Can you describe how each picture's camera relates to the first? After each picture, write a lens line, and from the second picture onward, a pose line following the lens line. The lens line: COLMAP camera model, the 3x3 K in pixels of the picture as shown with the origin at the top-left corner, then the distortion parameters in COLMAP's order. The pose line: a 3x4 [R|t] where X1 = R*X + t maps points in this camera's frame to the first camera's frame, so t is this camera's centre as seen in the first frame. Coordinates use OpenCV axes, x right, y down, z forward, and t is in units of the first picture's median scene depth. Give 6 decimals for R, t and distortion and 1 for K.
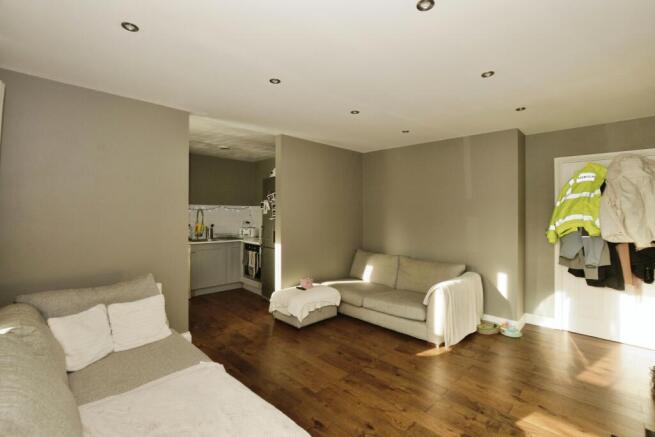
lens RADIAL K [[299.8, 0, 337.3], [0, 299.8, 227.7], [0, 0, 1]] dist [-0.030611, 0.002543]
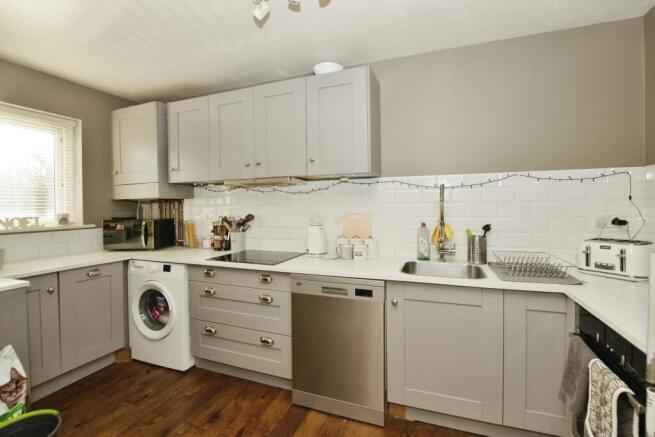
lens RADIAL K [[299.8, 0, 328.5], [0, 299.8, 213.1], [0, 0, 1]] dist [-0.030611, 0.002543]
pose [[0.392595, -0.017121, -0.919552, -0.214650], [-0.026450, 0.999203, -0.029897, -0.014758], [0.919331, 0.036060, 0.391829, 0.903200]]
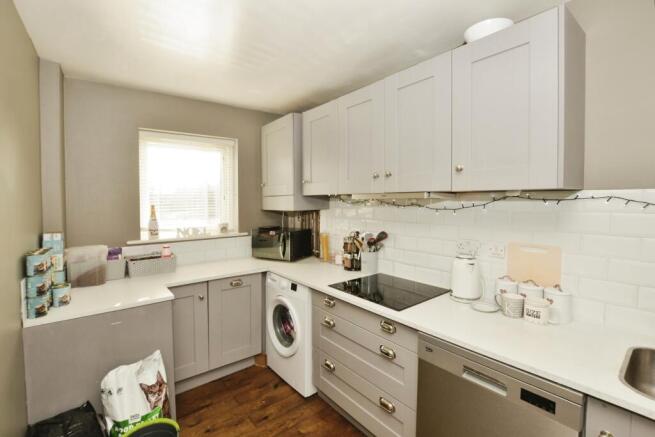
lens RADIAL K [[299.8, 0, 323.4], [0, 299.8, 214.3], [0, 0, 1]] dist [-0.030611, 0.002543]
pose [[-0.138625, 0.011104, -0.990283, -0.320494], [-0.050502, 0.998557, 0.018266, -0.063820], [0.989056, 0.052543, -0.137864, 0.967081]]
